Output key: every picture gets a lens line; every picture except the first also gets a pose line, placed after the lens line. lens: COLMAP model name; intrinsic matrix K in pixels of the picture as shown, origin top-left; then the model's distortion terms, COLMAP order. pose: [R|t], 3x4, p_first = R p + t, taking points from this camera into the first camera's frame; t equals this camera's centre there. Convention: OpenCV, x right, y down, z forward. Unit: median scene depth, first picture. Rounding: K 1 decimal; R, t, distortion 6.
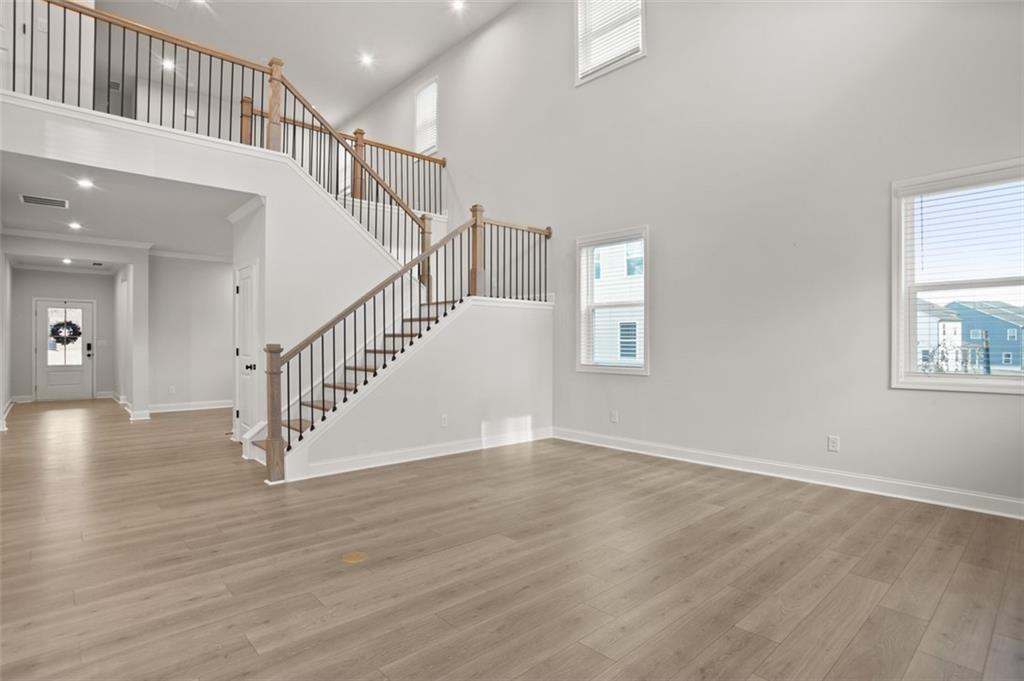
lens RADIAL K [[531.1, 0, 514.1], [0, 531.1, 339.4], [0, 0, 1]] dist [-0.028862, 0.001128]
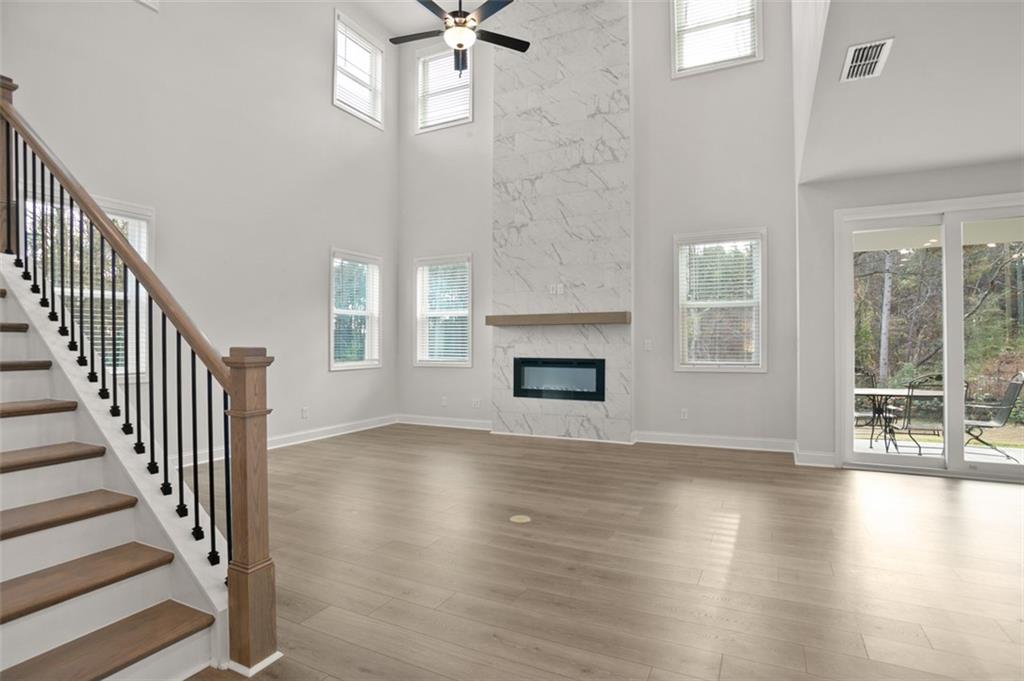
lens RADIAL K [[531.1, 0, 508.6], [0, 531.1, 344.0], [0, 0, 1]] dist [-0.028862, 0.001128]
pose [[-0.361483, 0.002242, 0.932376, -1.506419], [-0.005802, 0.999972, -0.004654, 0.019116], [-0.932361, -0.007092, -0.361460, 1.551530]]
